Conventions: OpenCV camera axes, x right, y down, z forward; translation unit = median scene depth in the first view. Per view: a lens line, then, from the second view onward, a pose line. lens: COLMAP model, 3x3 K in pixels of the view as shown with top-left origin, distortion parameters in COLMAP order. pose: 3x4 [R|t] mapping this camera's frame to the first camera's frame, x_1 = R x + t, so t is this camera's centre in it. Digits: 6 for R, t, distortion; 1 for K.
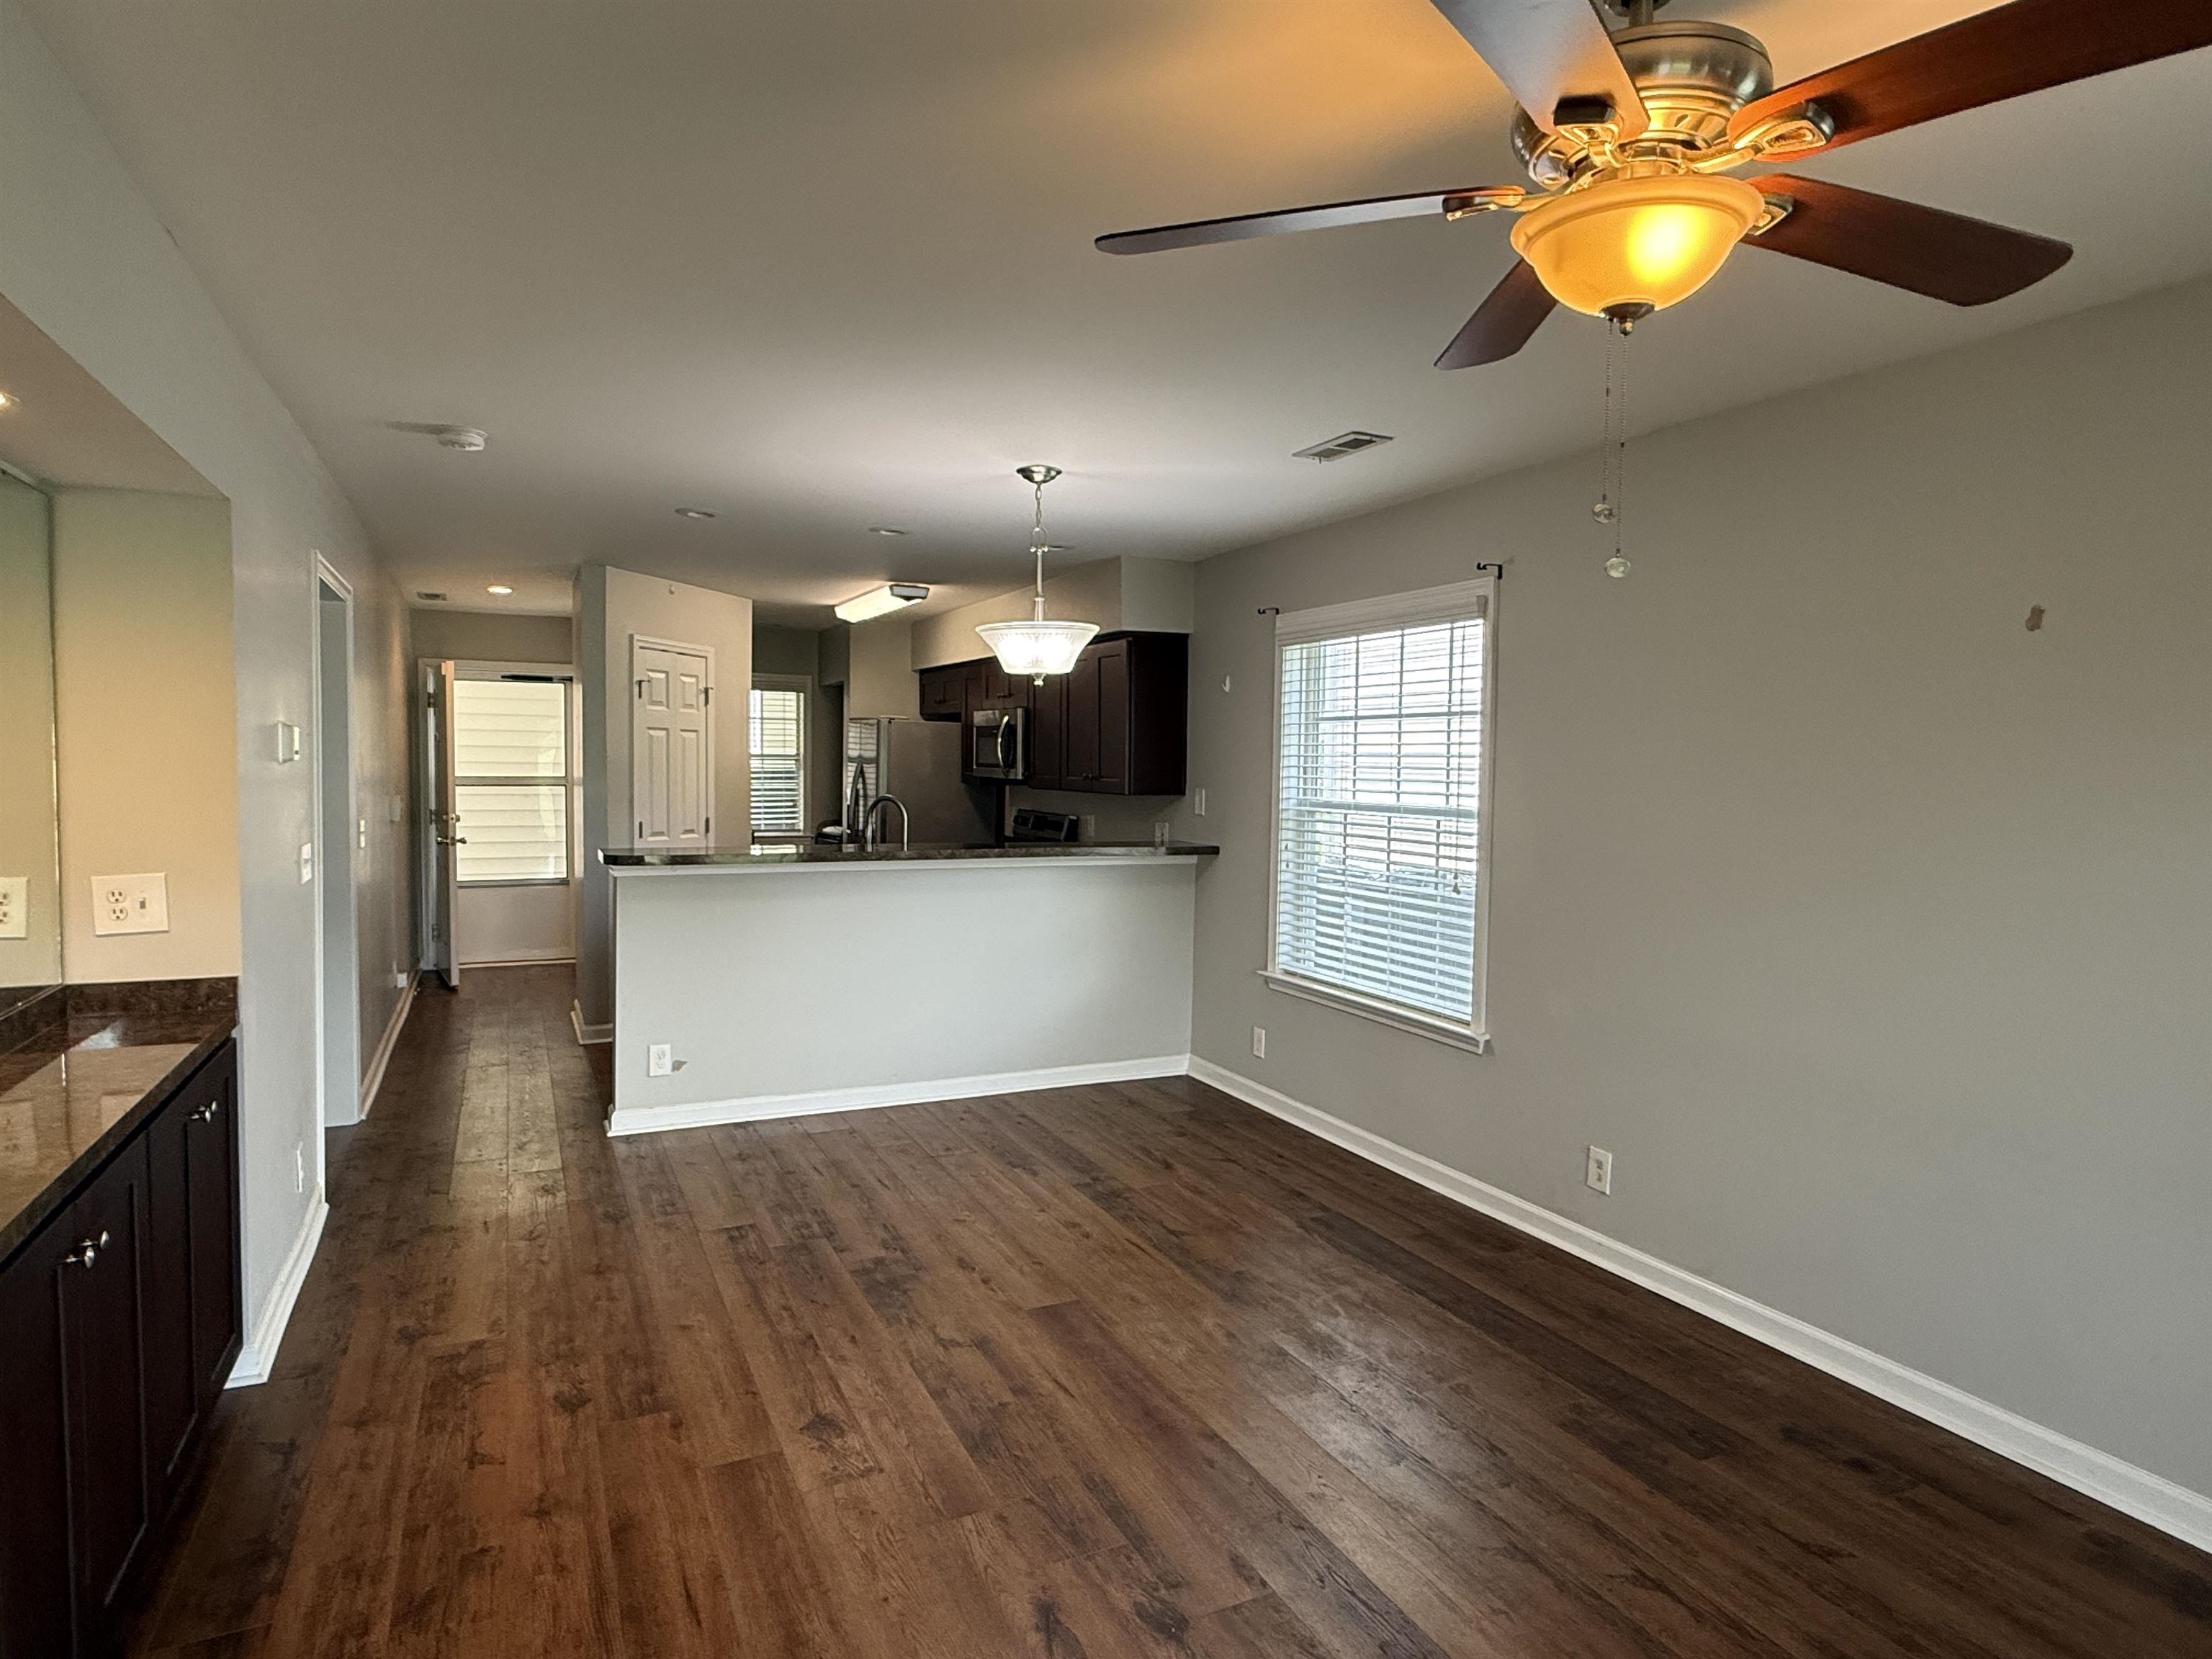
lens RADIAL K [[1238.0, 0, 1106.0], [0, 1238.0, 829.5], [0, 0, 1]] dist [0.002478, -0.000195]
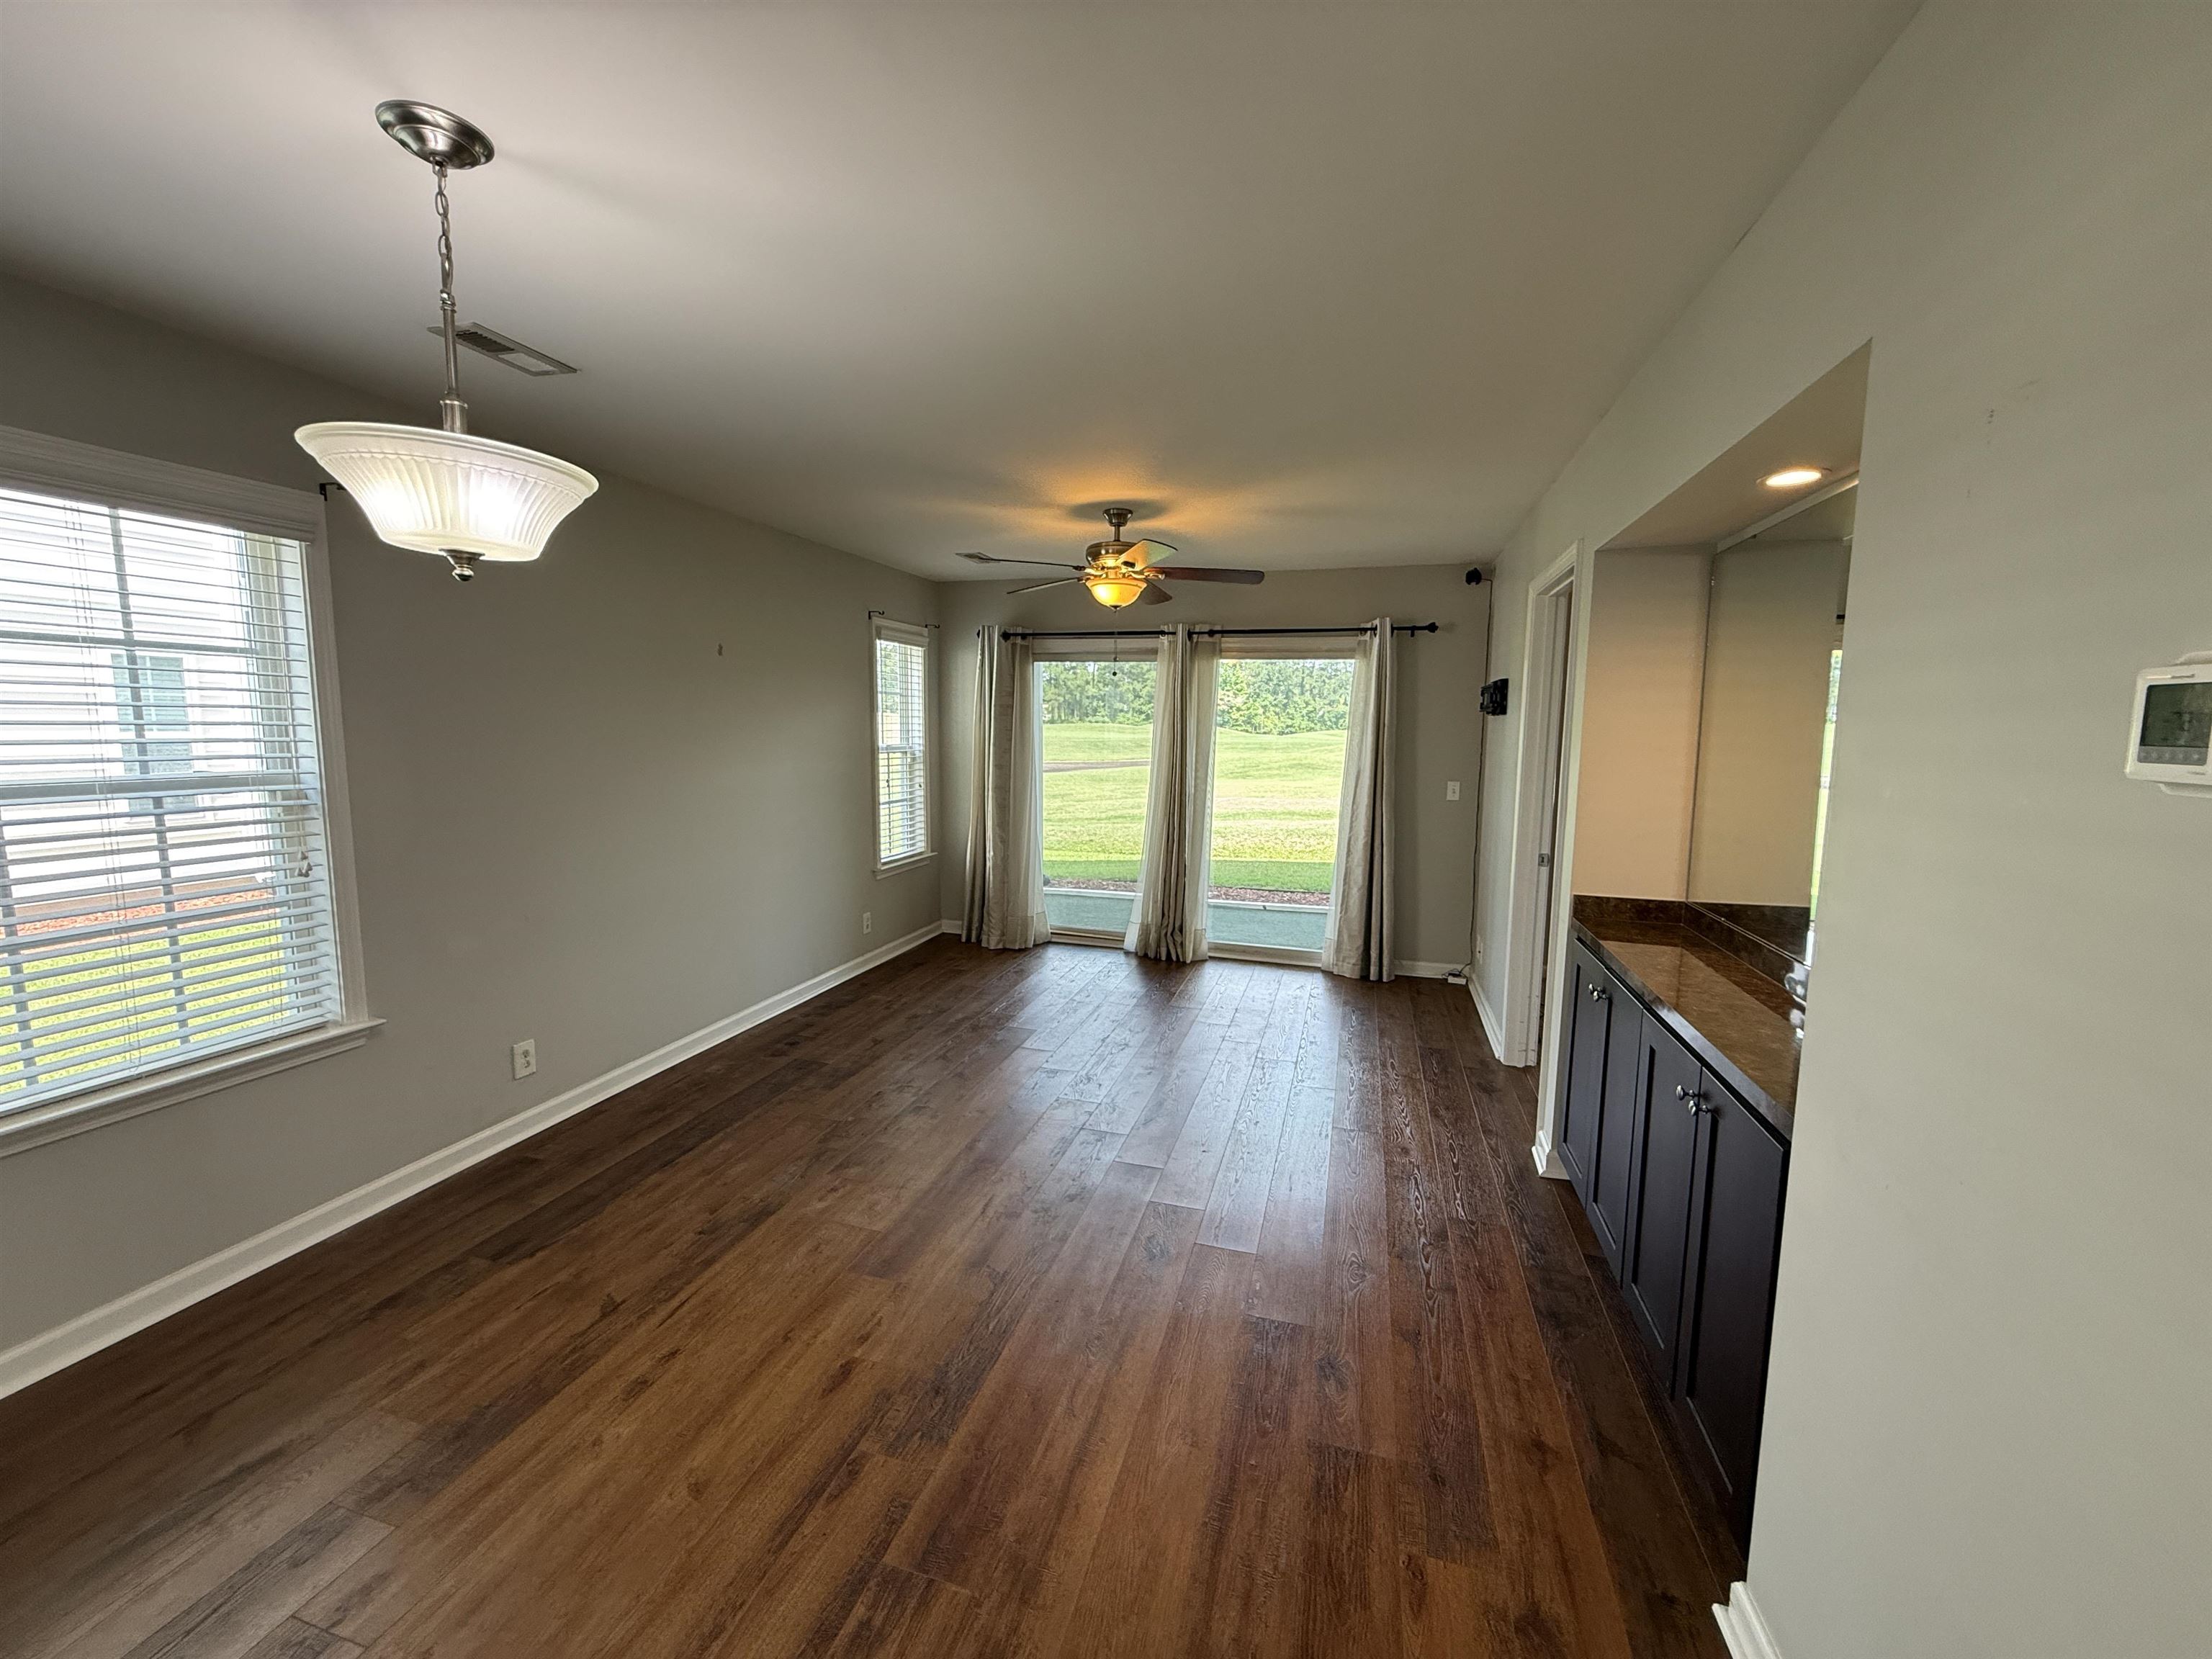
lens RADIAL K [[871.5, 0, 1098.3], [0, 871.5, 822.7], [0, 0, 1]] dist [-0.002333, -0.000213]
pose [[-0.735561, -0.096742, 0.670515, -0.410758], [0.017379, 0.986731, 0.161431, -0.057039], [-0.677235, 0.130395, -0.724120, 0.898608]]
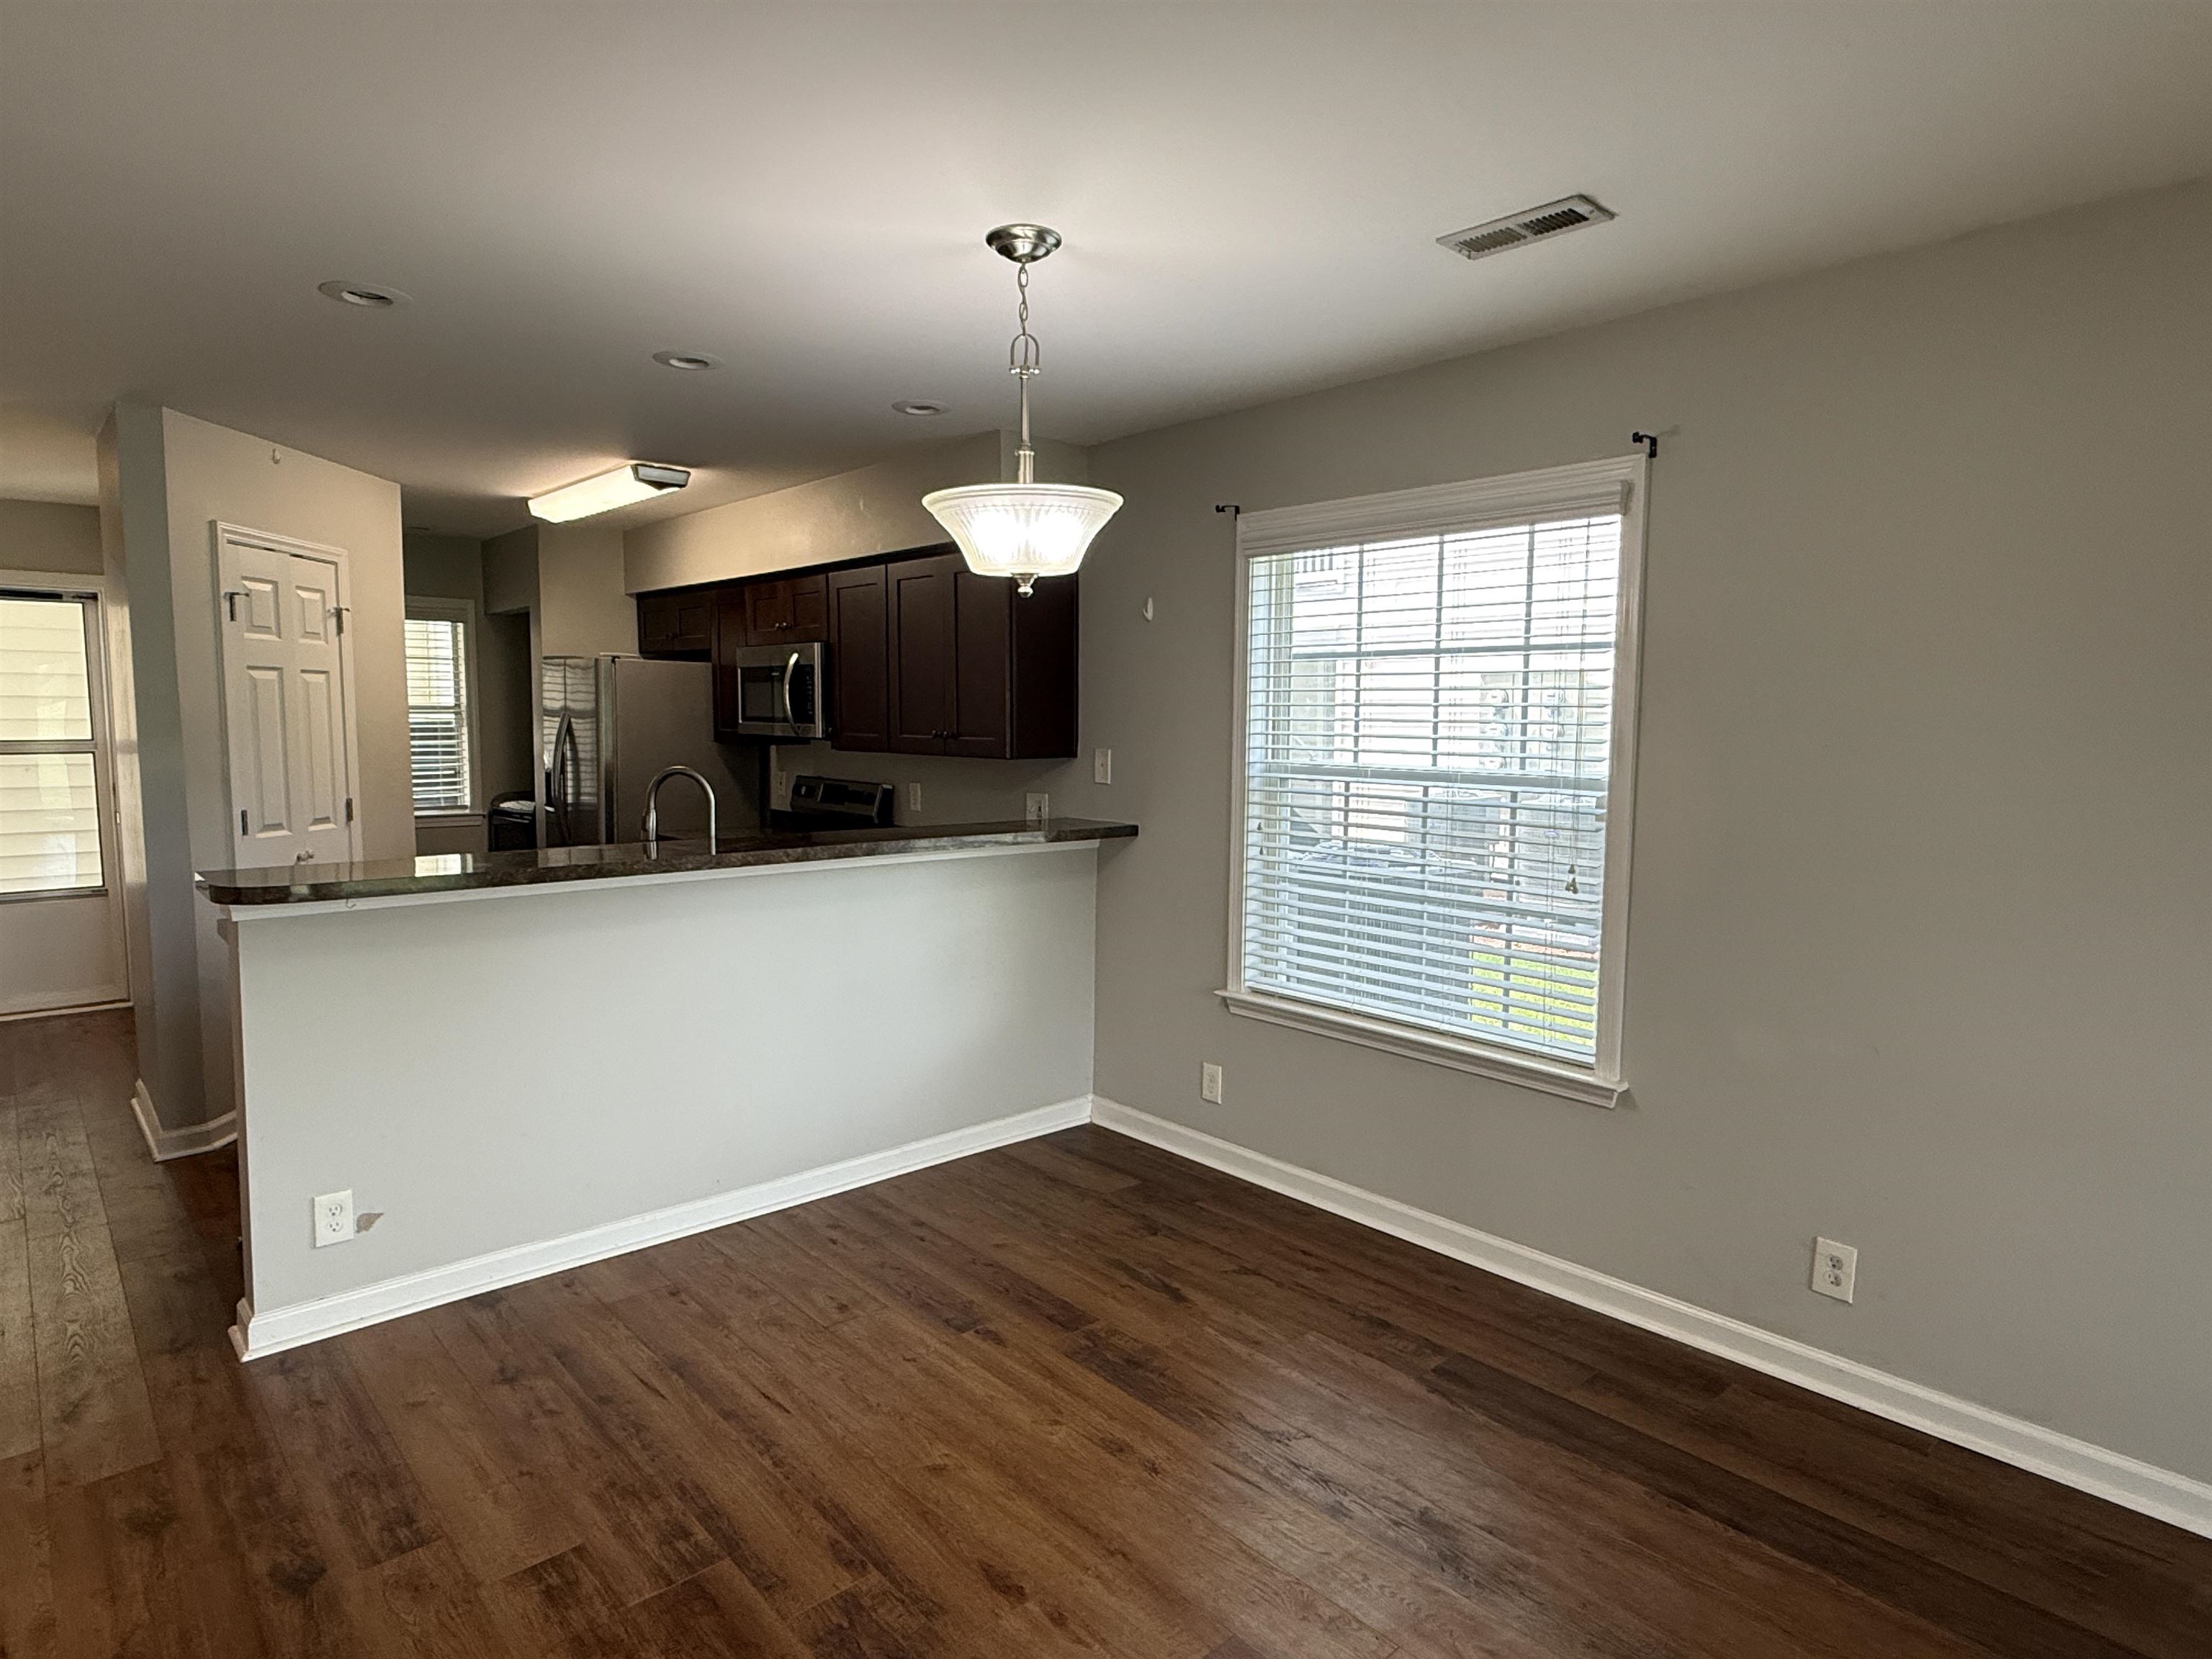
lens RADIAL K [[1238.0, 0, 1106.0], [0, 1238.0, 829.5], [0, 0, 1]] dist [0.002478, -0.000195]
pose [[0.959954, -0.032763, 0.278235, -0.158003], [0.021107, 0.998774, 0.044786, -0.020781], [-0.279361, -0.037120, 0.959468, 0.317903]]
